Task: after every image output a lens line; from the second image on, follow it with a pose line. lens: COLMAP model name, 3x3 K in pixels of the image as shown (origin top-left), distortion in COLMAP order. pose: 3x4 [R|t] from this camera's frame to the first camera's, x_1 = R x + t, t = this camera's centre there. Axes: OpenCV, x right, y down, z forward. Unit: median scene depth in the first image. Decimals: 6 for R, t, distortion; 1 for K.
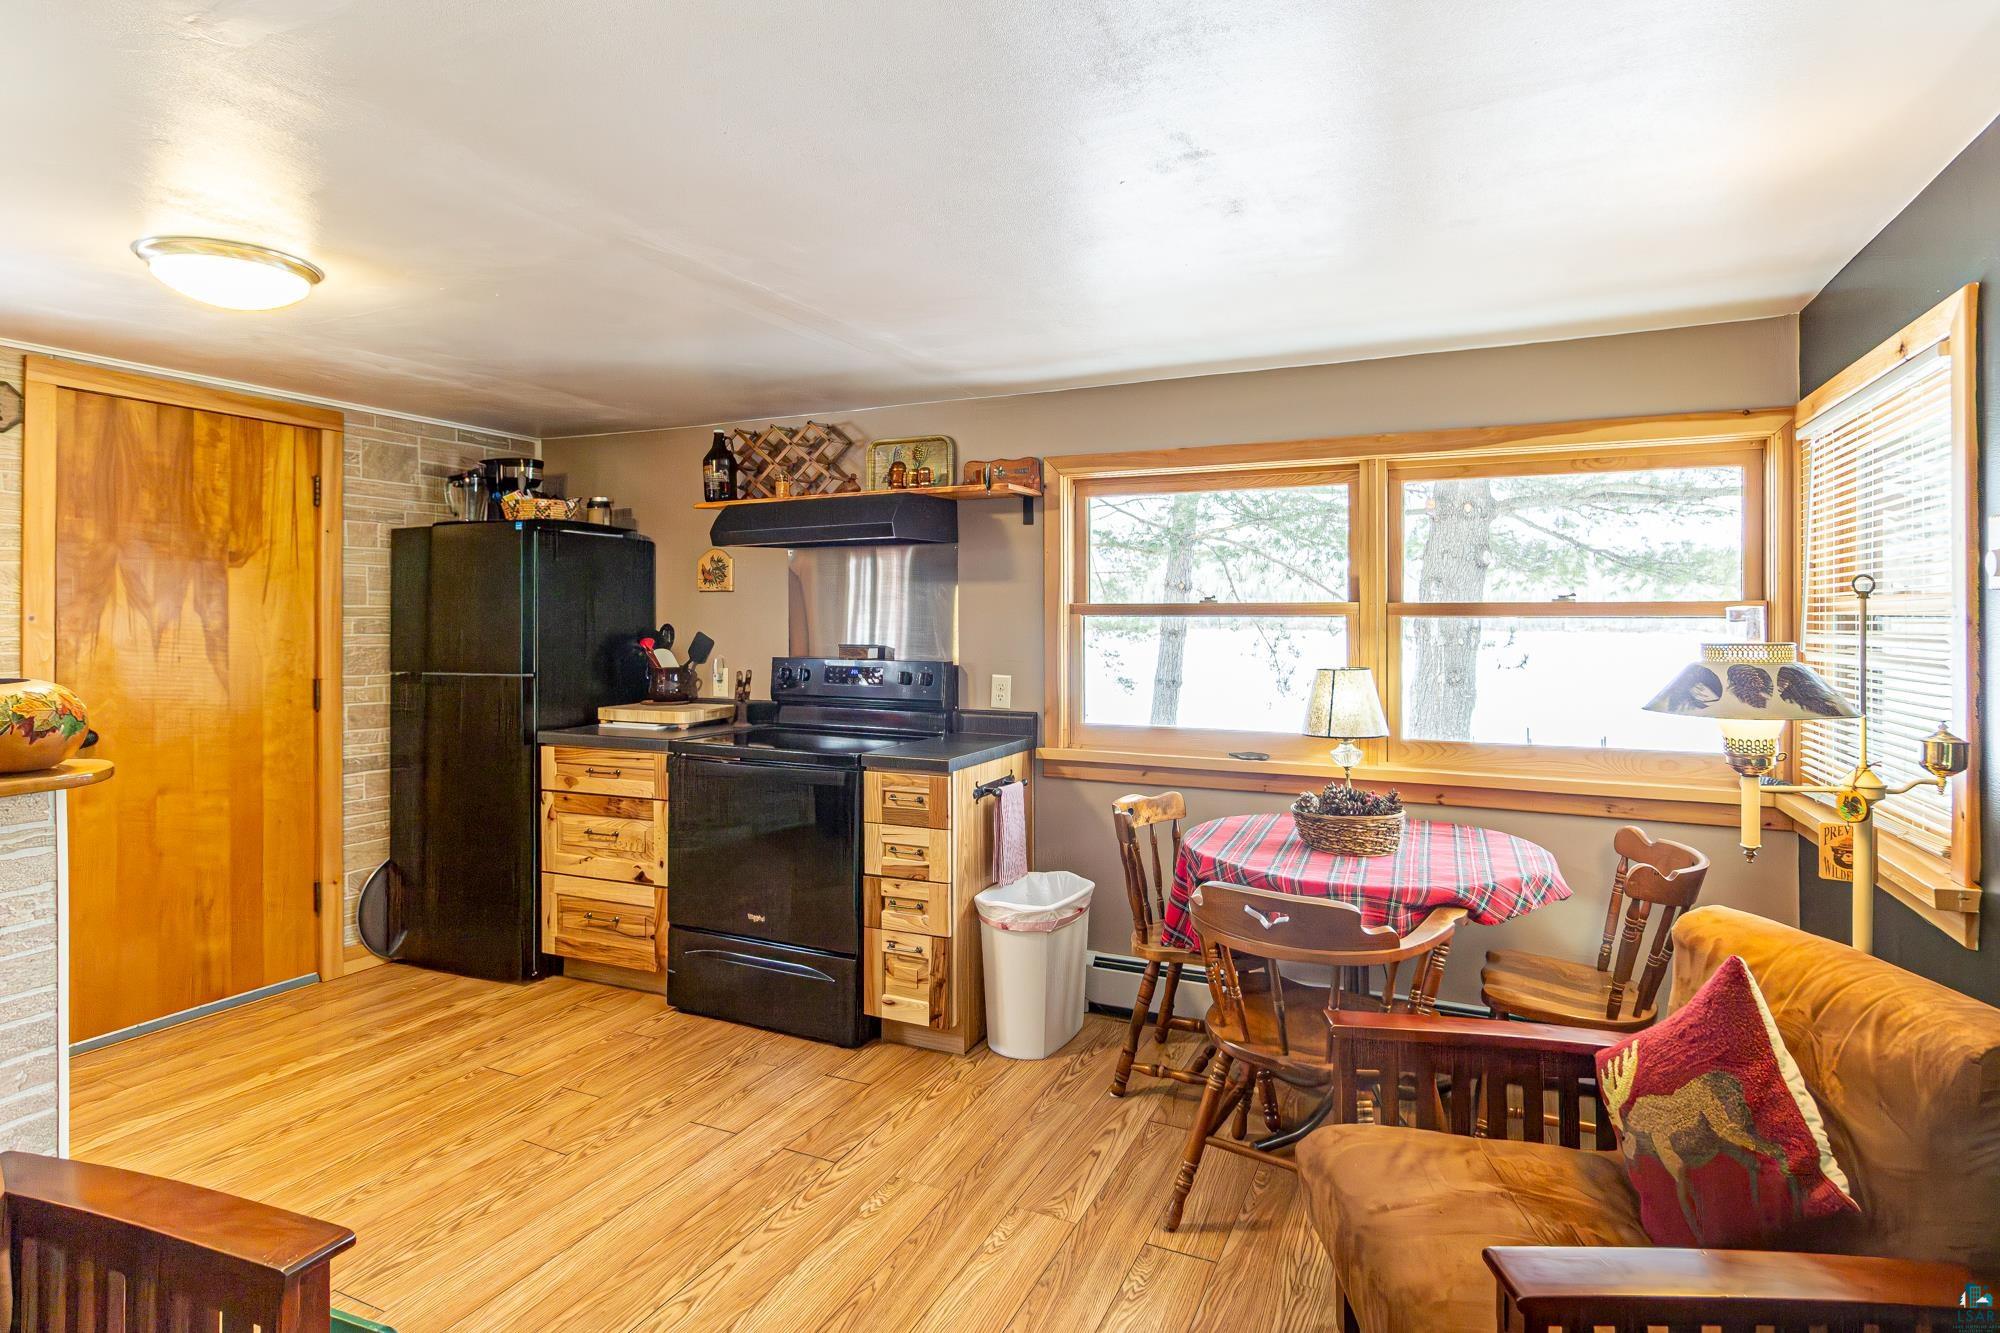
lens RADIAL K [[1030.8, 0, 1004.6], [0, 1030.8, 616.6], [0, 0, 1]] dist [0.000375, -0.000522]
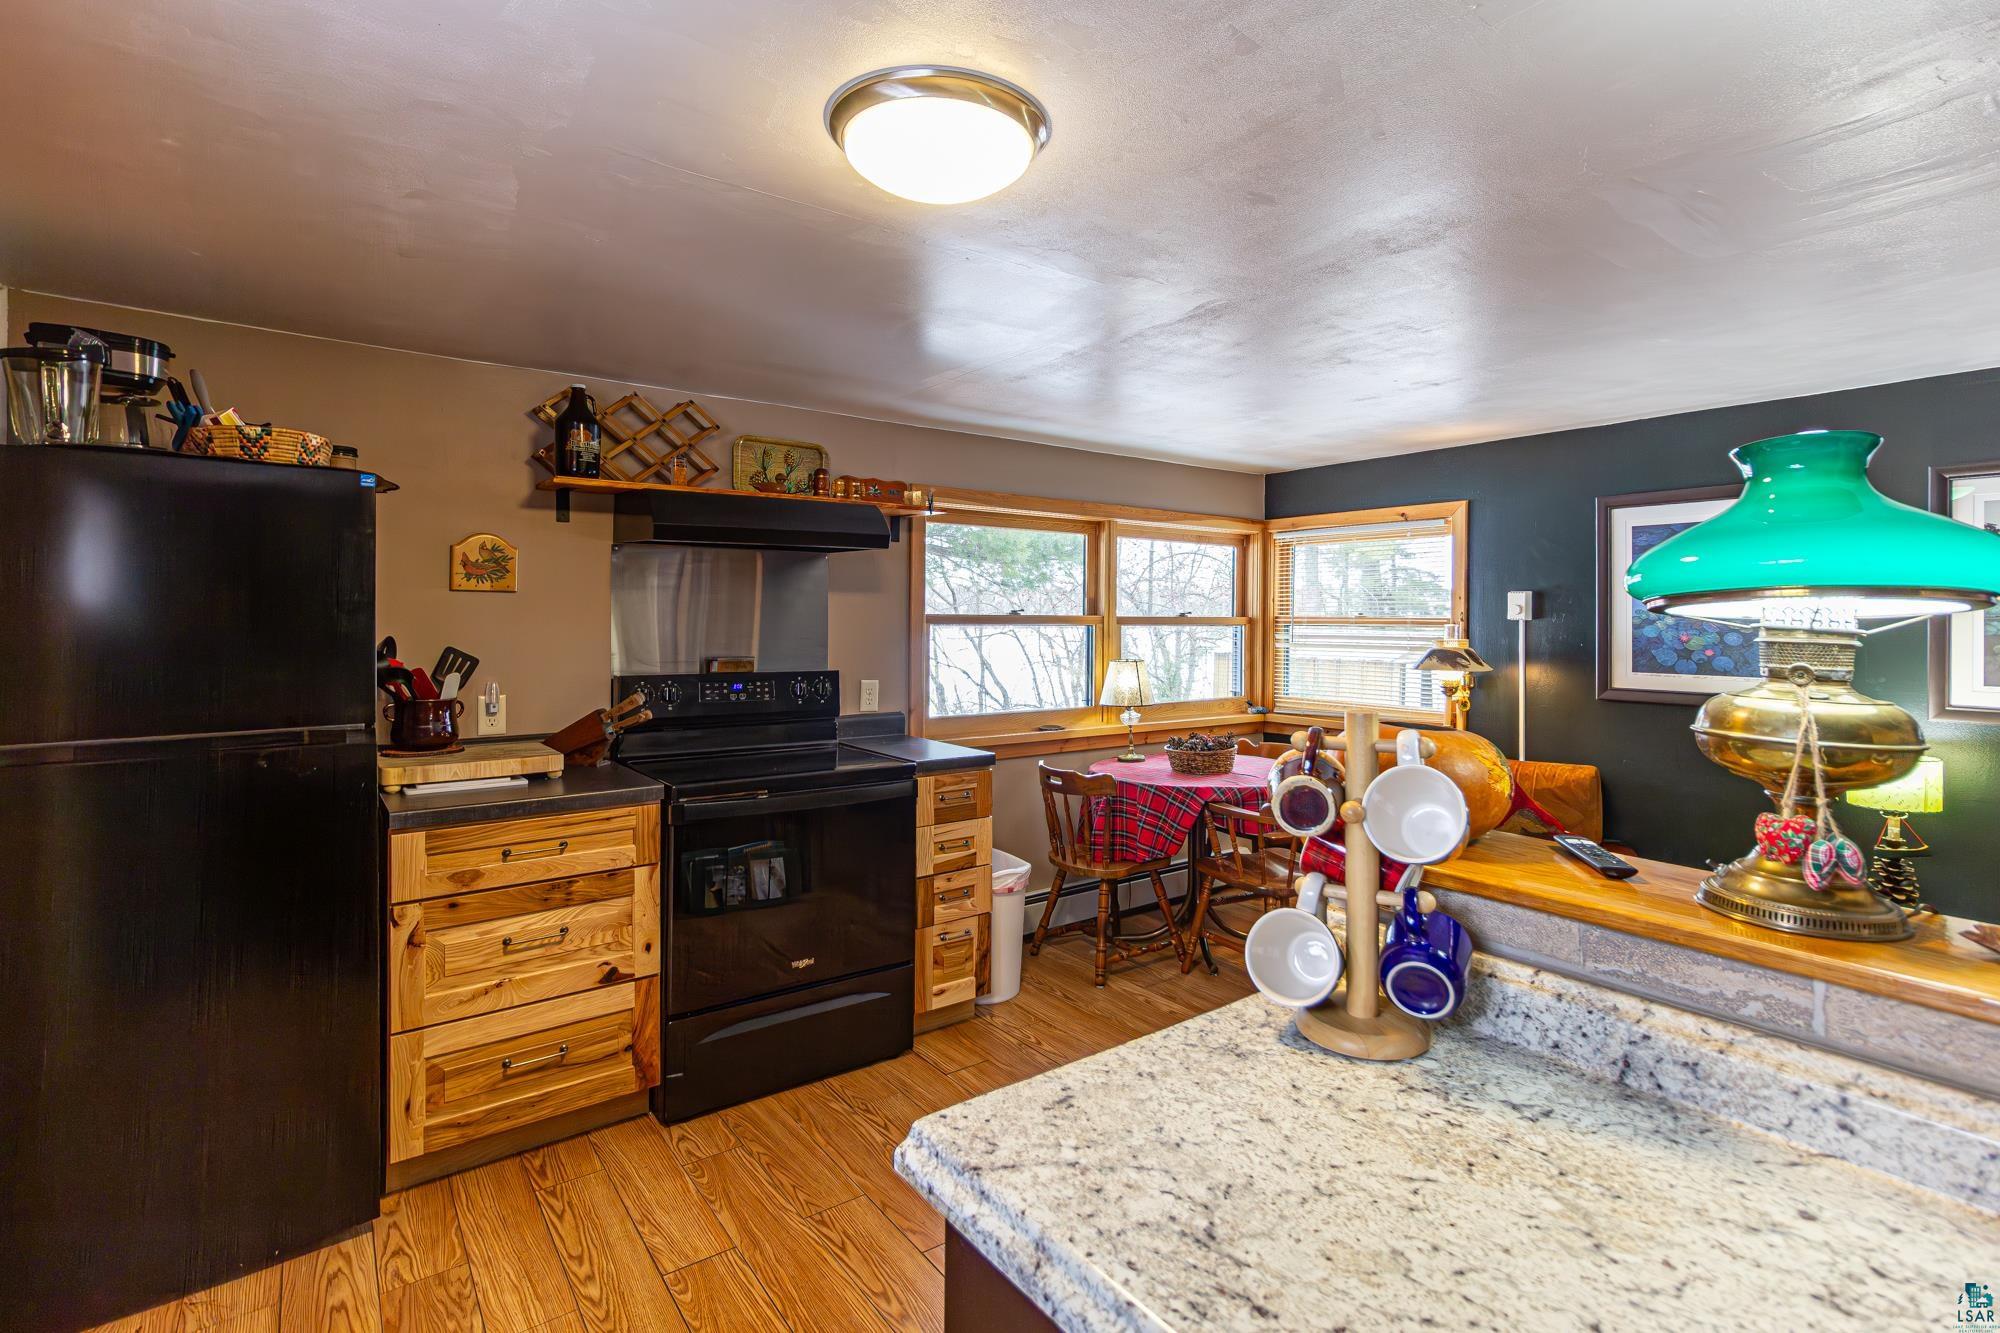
lens RADIAL K [[943.2, 0, 998.6], [0, 943.2, 627.8], [0, 0, 1]] dist [0.000150, 0.000427]
pose [[0.481889, -0.004405, 0.876221, -0.824166], [-0.003229, 0.999972, 0.006803, -0.005246], [-0.876226, -0.006108, 0.481861, 0.429973]]
